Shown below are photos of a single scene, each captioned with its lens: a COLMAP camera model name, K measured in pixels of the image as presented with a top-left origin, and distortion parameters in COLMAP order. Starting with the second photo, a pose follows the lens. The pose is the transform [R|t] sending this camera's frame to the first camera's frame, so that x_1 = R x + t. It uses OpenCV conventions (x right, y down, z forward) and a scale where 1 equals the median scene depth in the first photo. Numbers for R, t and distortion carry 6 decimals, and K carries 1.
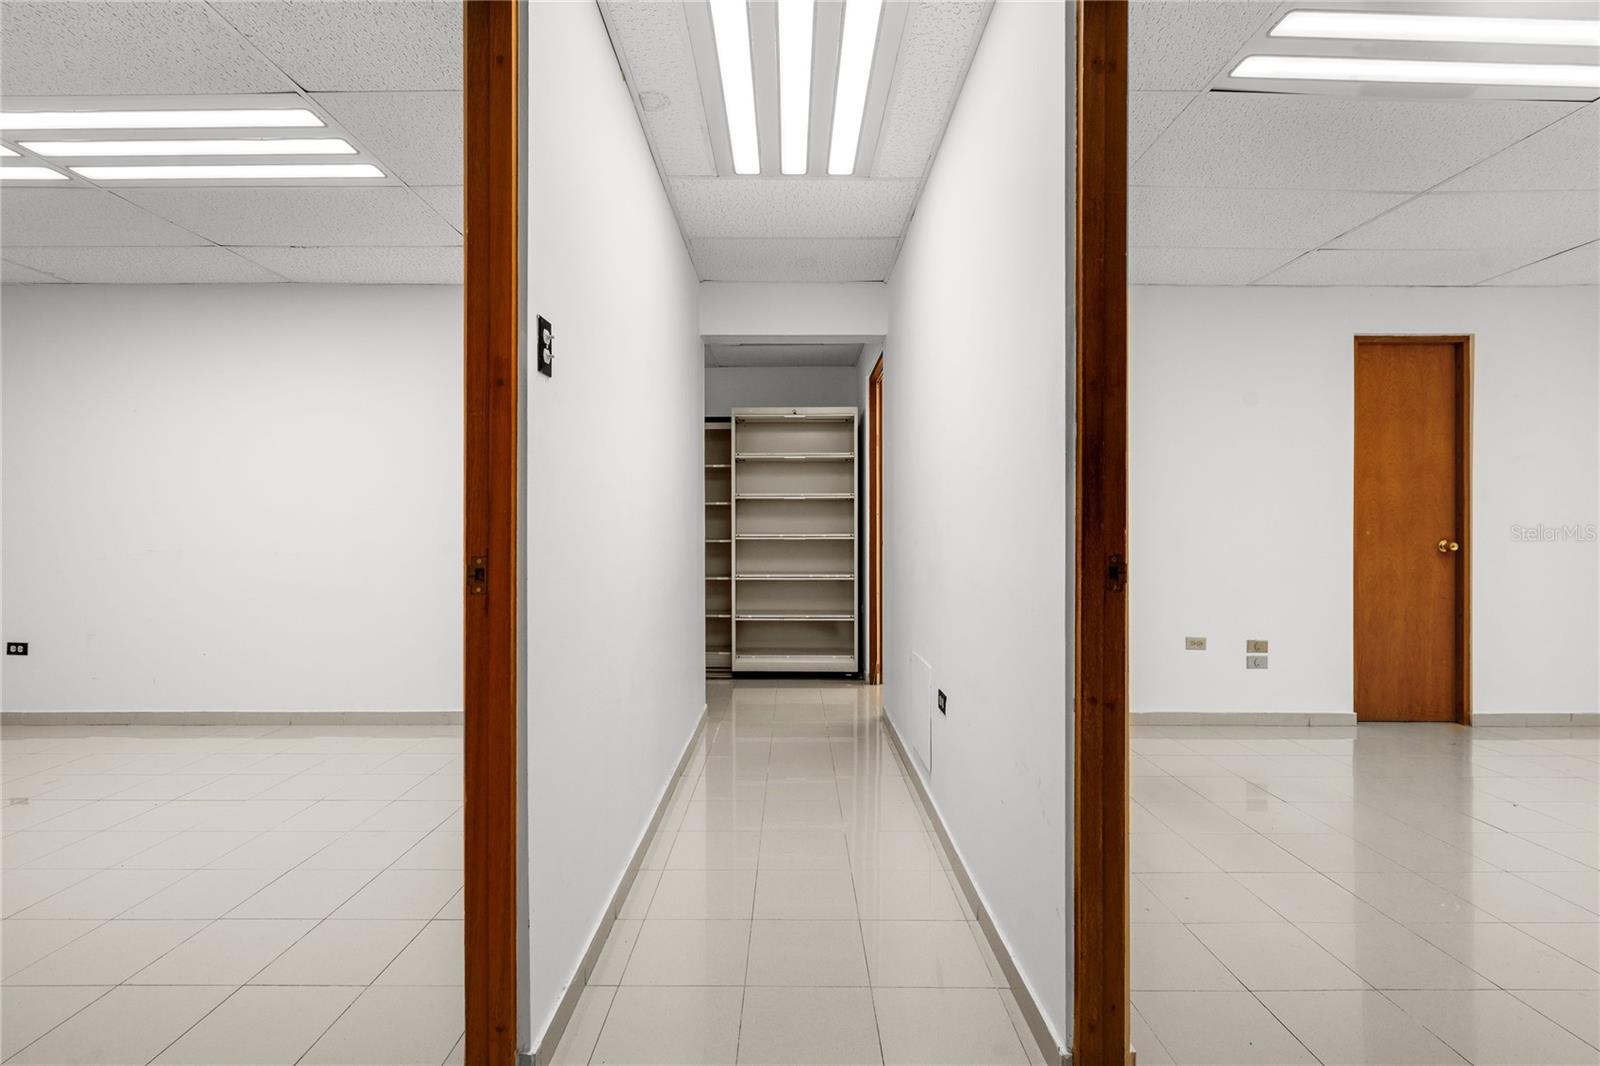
lens RADIAL K [[737.2, 0, 789.2], [0, 737.2, 533.2], [0, 0, 1]] dist [-0.001642, 0.005222]
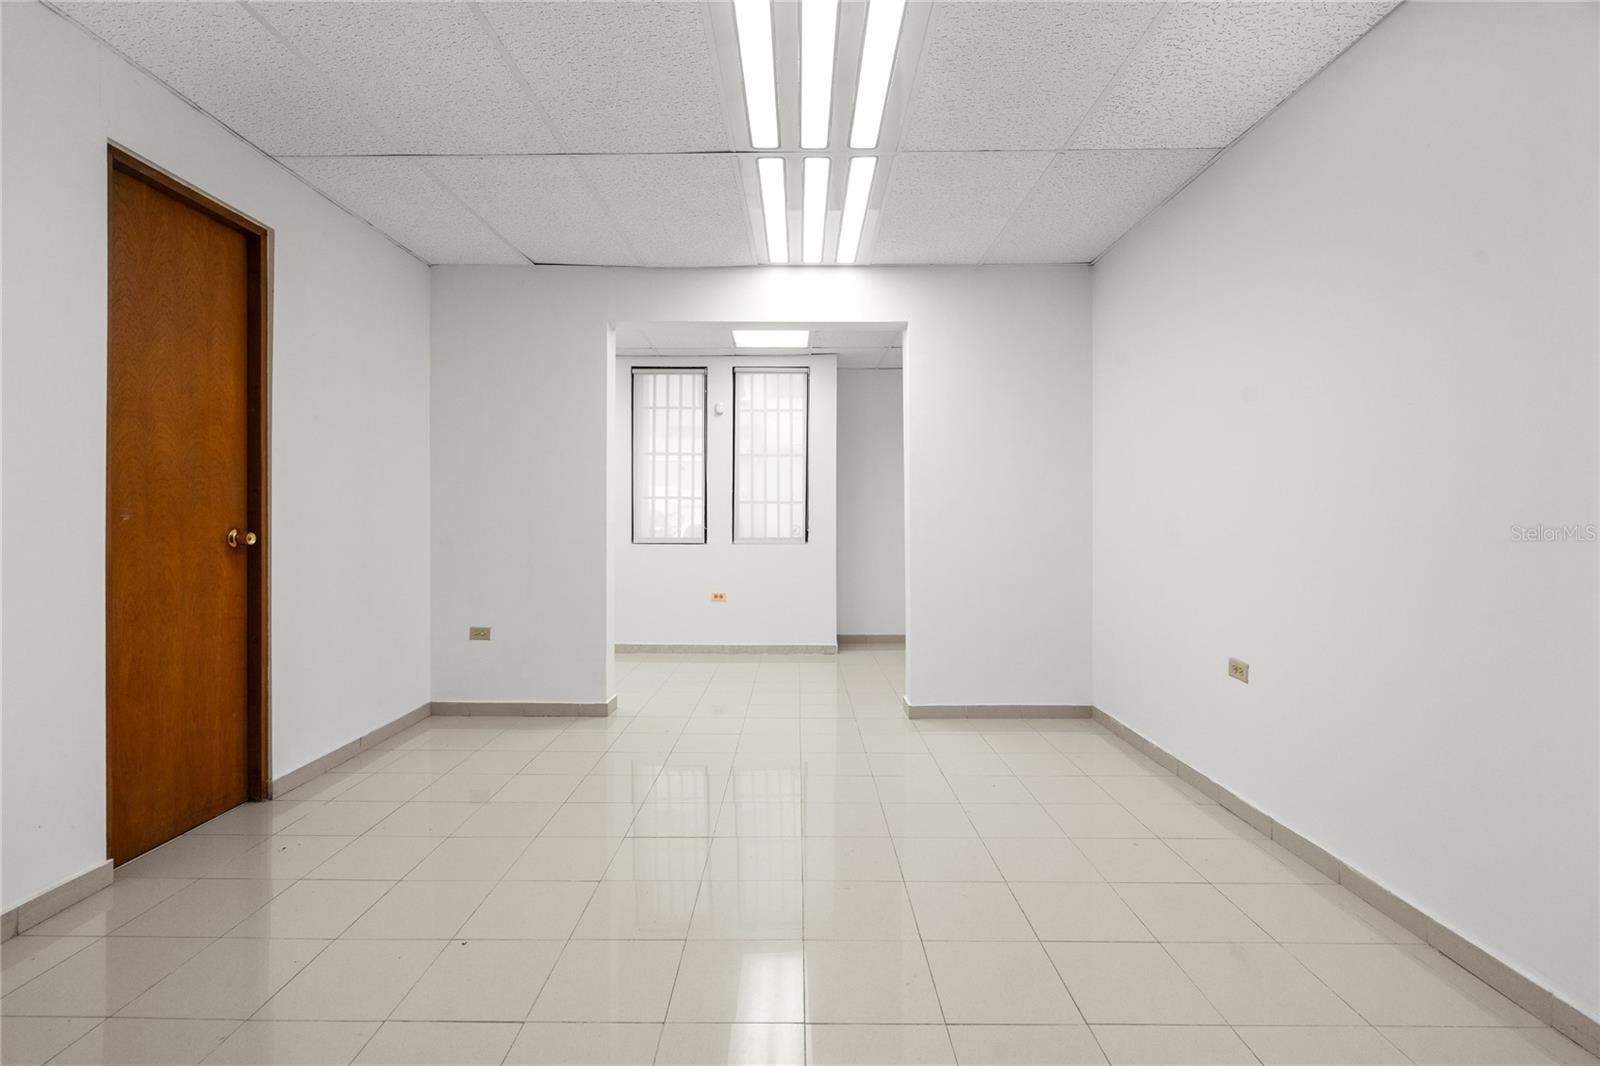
lens RADIAL K [[717.9, 0, 777.0], [0, 717.9, 521.7], [0, 0, 1]] dist [-0.001460, 0.000045]
pose [[0.019970, -0.001969, 0.999799, 0.263797], [-0.000331, 0.999998, 0.001976, 0.001267], [-0.999801, -0.000371, 0.019969, 0.511469]]
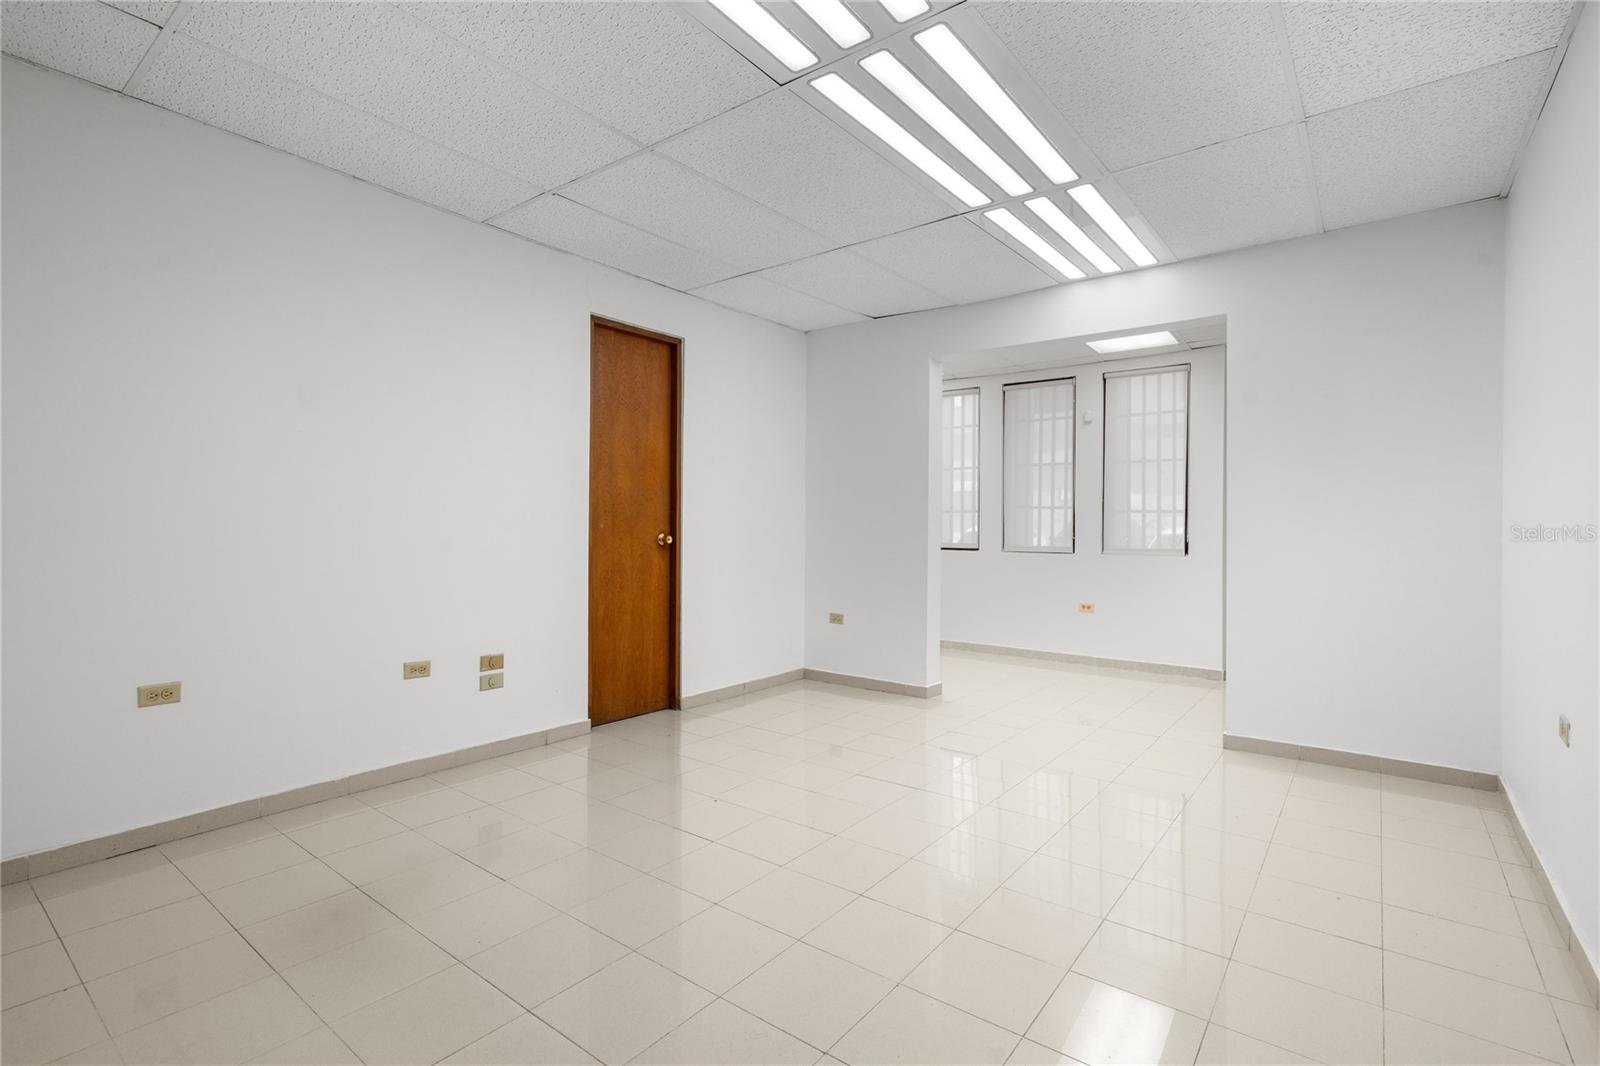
lens RADIAL K [[737.2, 0, 789.2], [0, 737.2, 533.2], [0, 0, 1]] dist [-0.001642, 0.005222]
pose [[0.620752, -0.001941, 0.784005, 0.192716], [-0.006478, 0.999950, 0.007605, -0.000128], [-0.783980, -0.009799, 0.620708, 0.225277]]
